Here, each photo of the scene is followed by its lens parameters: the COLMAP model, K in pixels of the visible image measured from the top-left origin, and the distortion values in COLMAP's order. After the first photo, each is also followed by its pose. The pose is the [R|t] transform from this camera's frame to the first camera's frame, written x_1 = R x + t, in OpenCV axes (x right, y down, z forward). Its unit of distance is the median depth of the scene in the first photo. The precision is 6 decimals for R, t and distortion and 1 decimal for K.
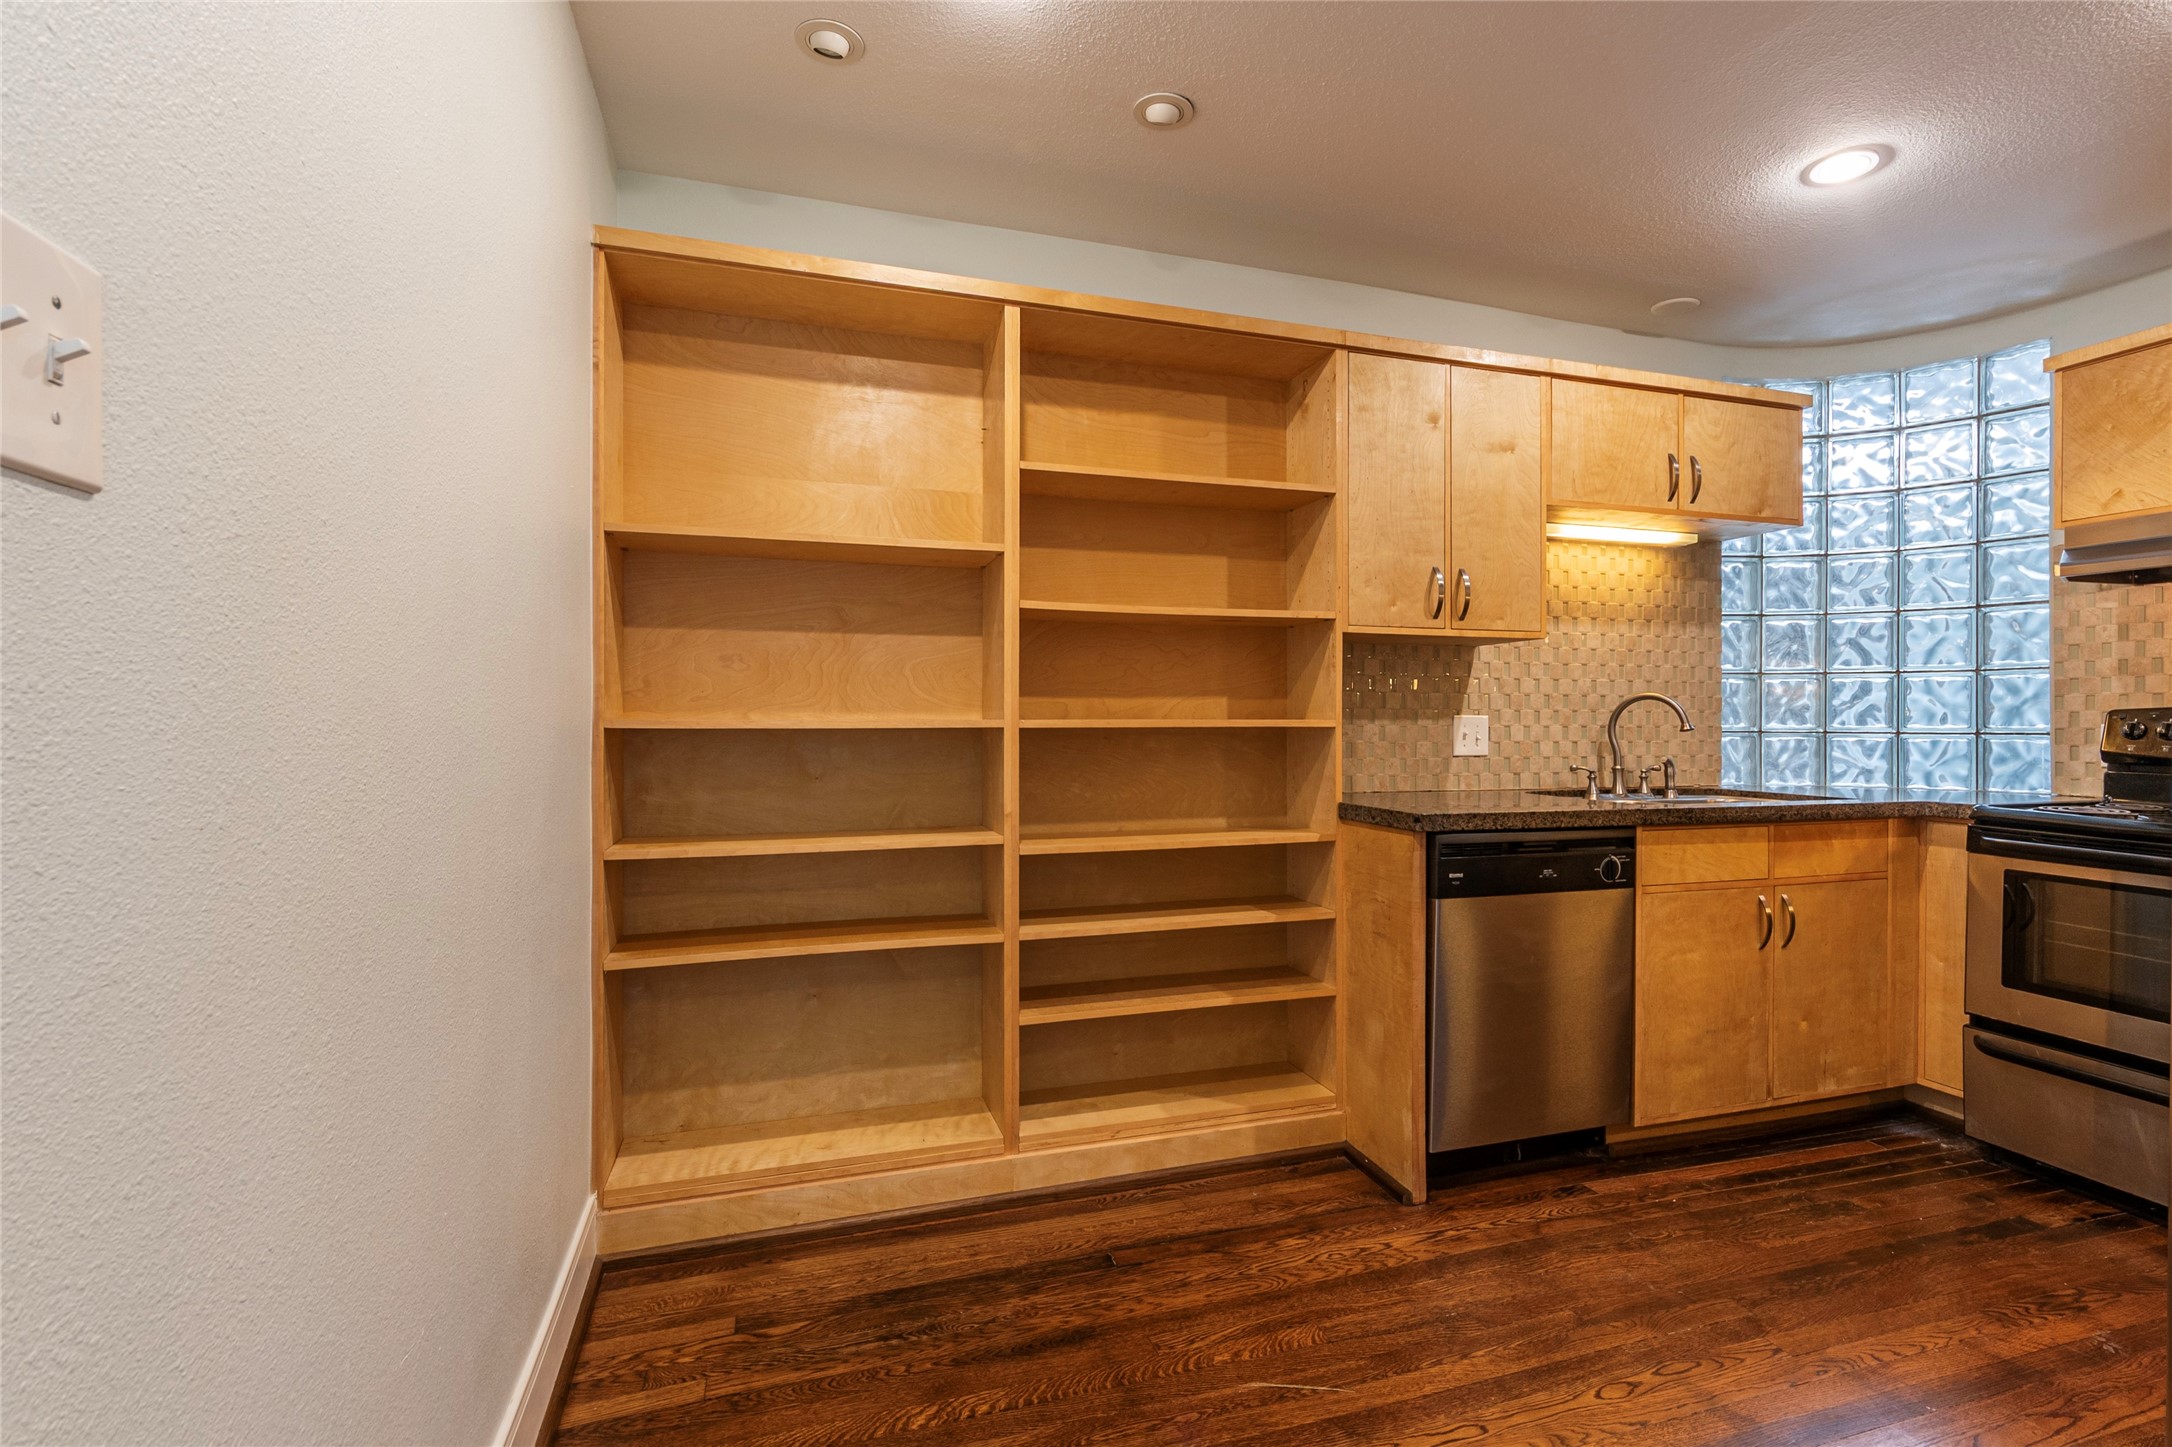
lens RADIAL K [[996.2, 0, 1098.7], [0, 996.2, 724.8], [0, 0, 1]] dist [0.004877, -0.004629]
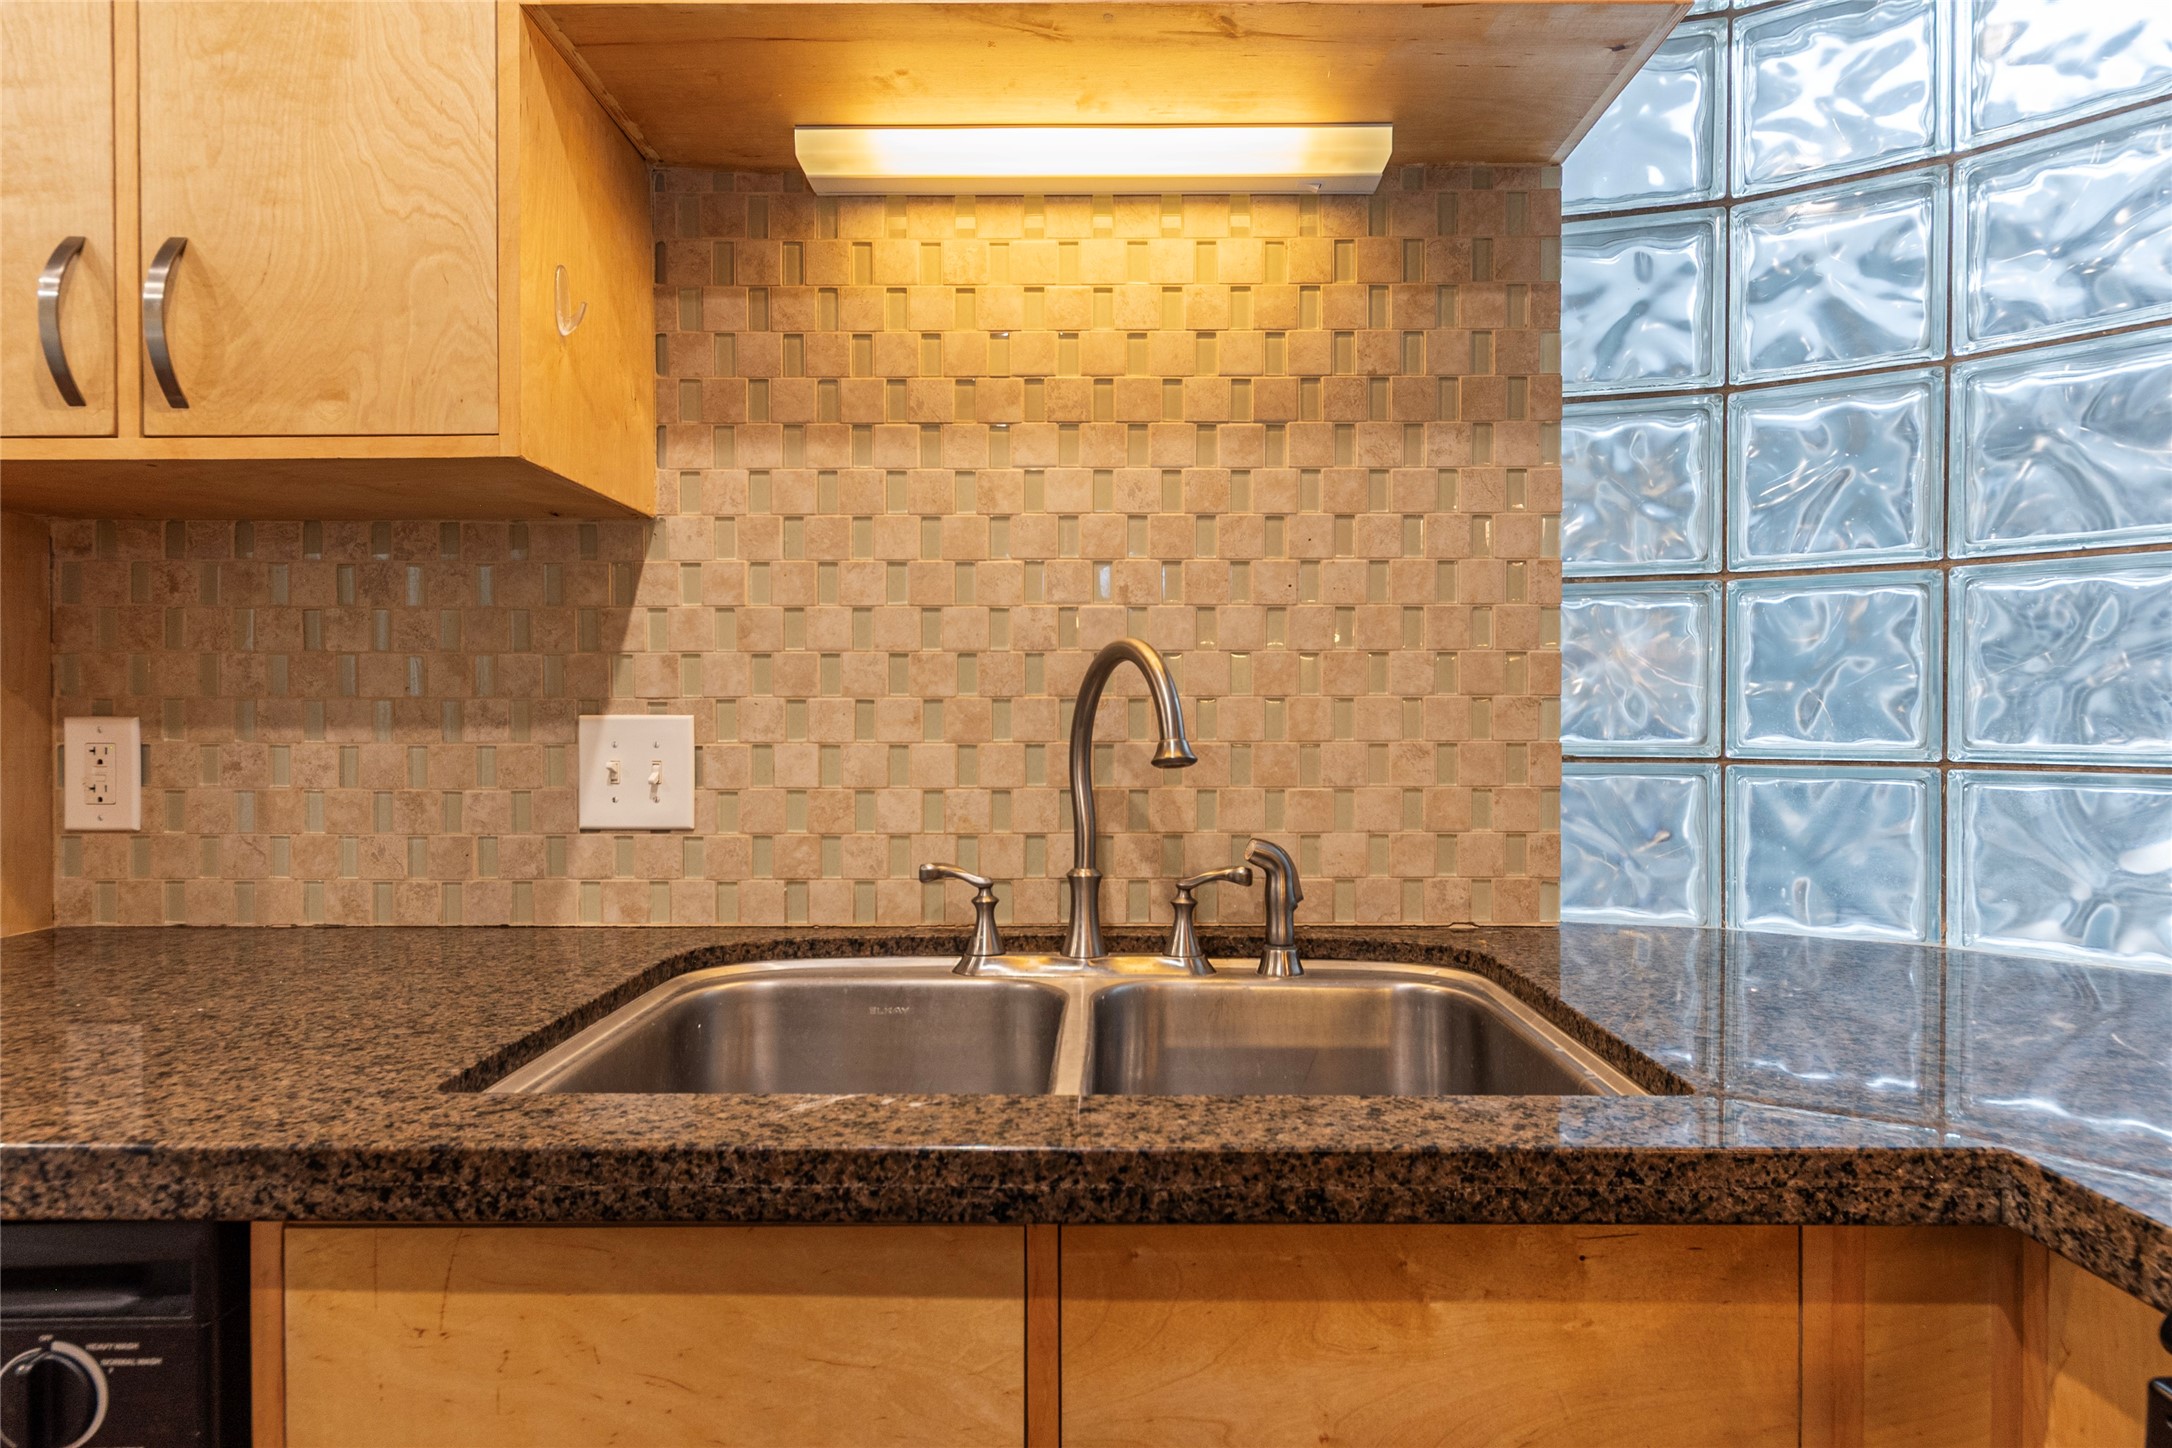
lens RADIAL K [[1157.1, 0, 1113.4], [0, 1157.1, 728.0], [0, 0, 1]] dist [0.000080, 0.000200]
pose [[0.953916, -0.001040, -0.300072, 0.679854], [0.003299, 0.999970, 0.007021, -0.007243], [0.300056, -0.007687, 0.953891, 0.682337]]
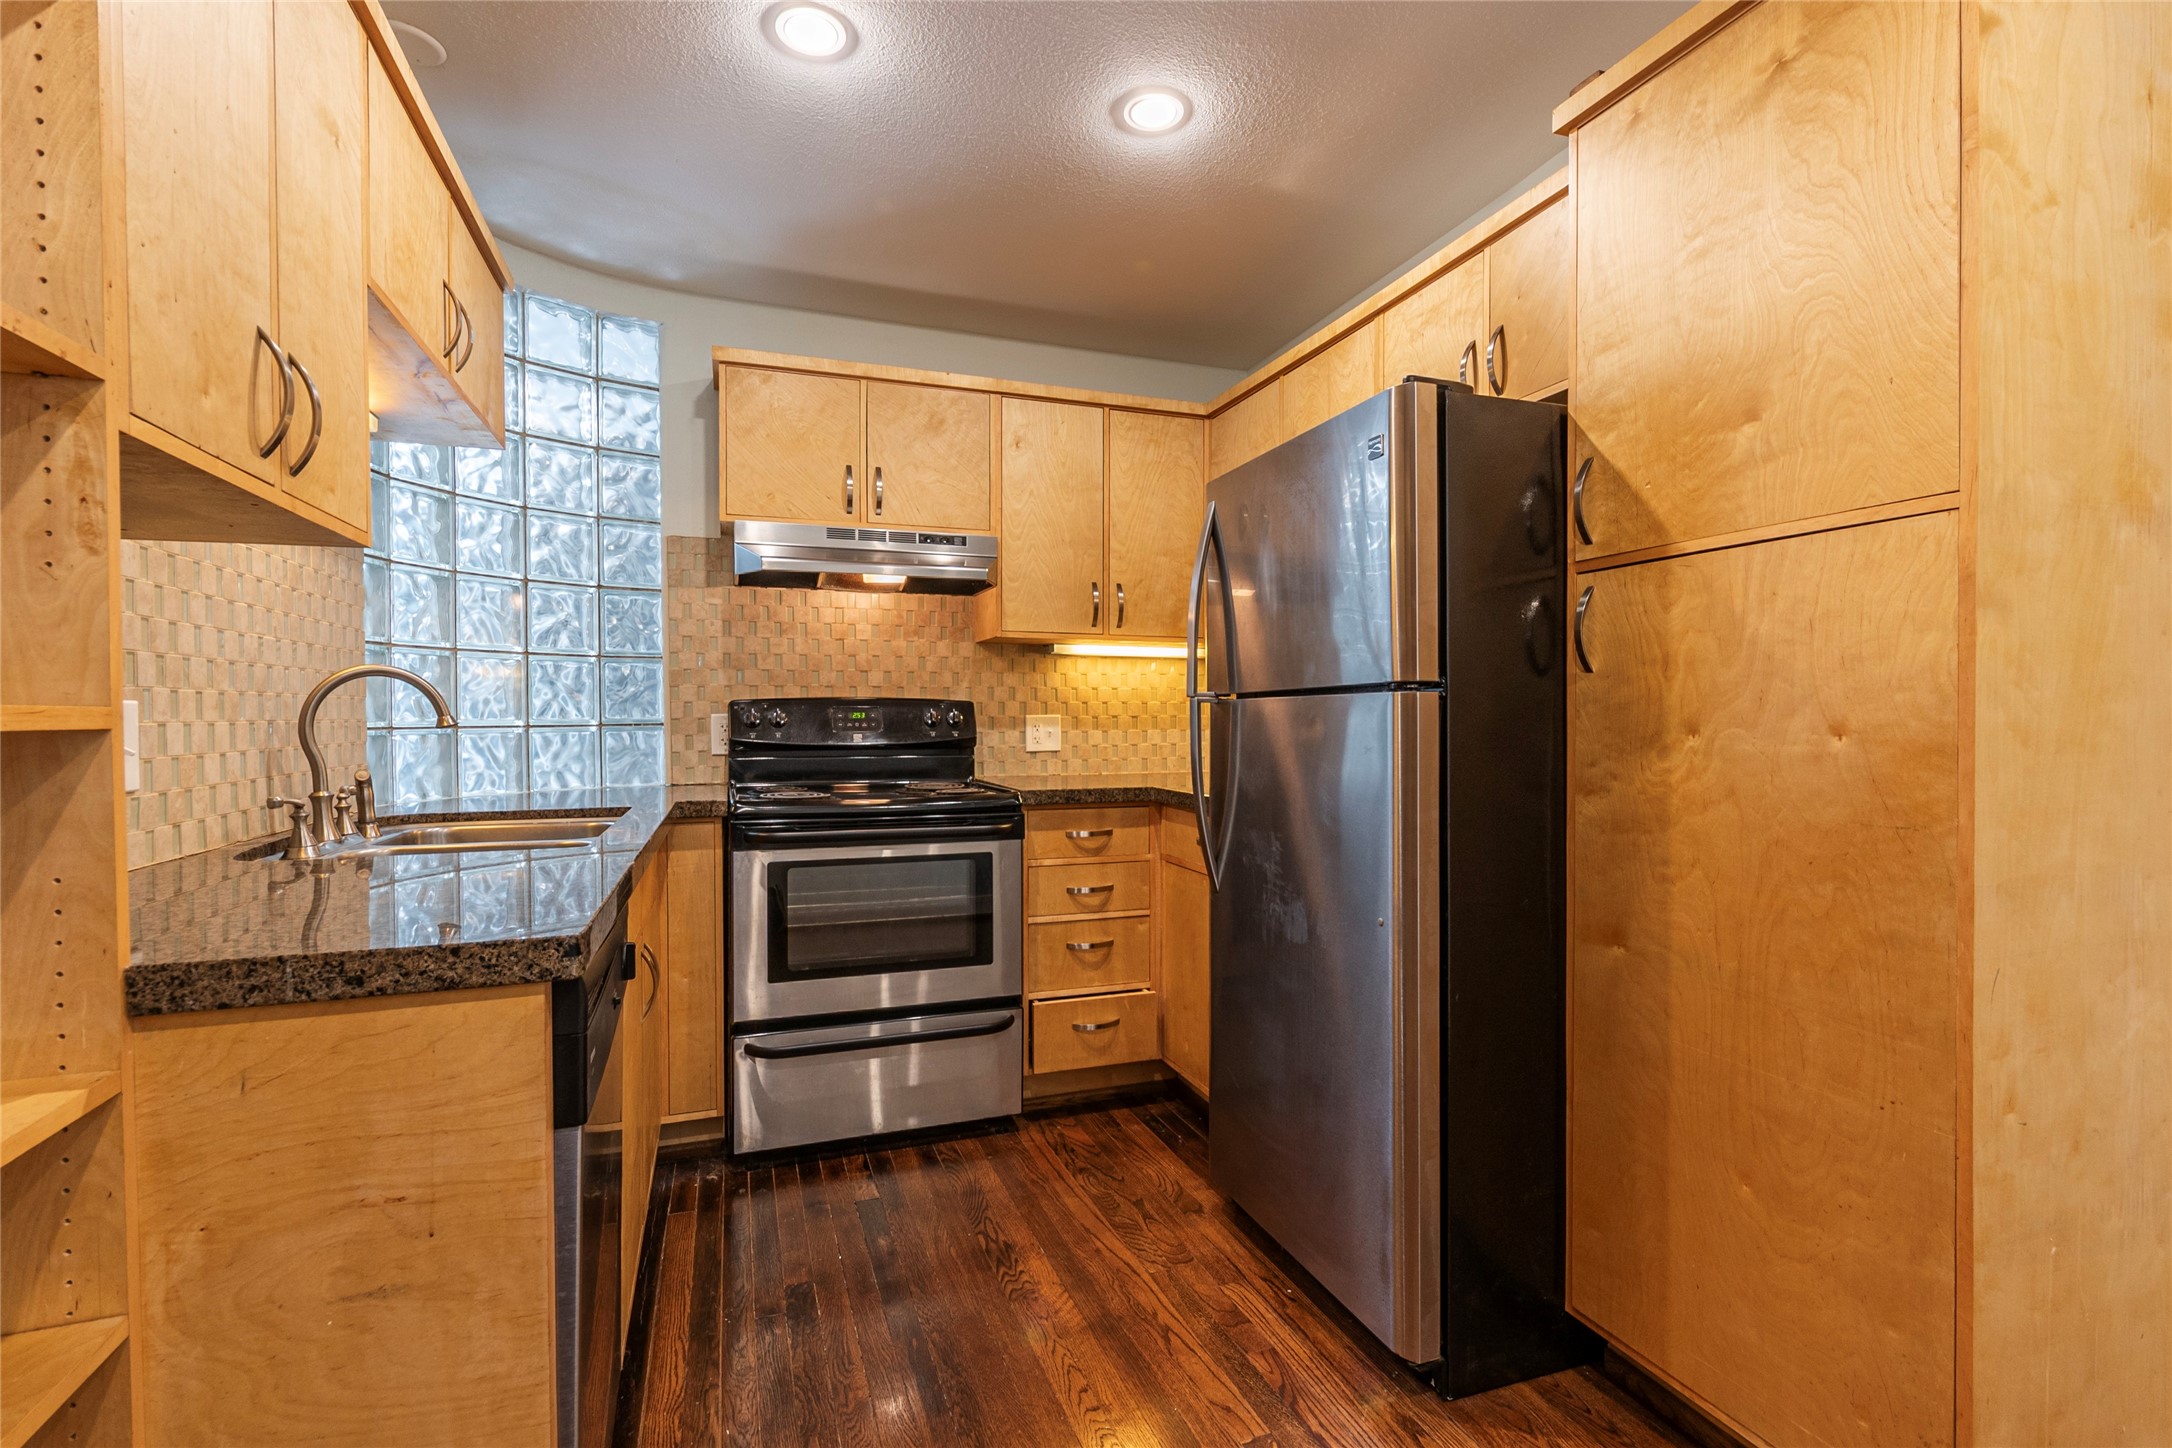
lens RADIAL K [[1016.7, 0, 1111.5], [0, 1016.7, 727.3], [0, 0, 1]] dist [0.002731, -0.006033]
pose [[-0.048999, -0.016749, 0.998658, -0.081930], [0.009346, 0.999808, 0.017227, -0.001194], [-0.998755, 0.010178, -0.048833, 0.613726]]
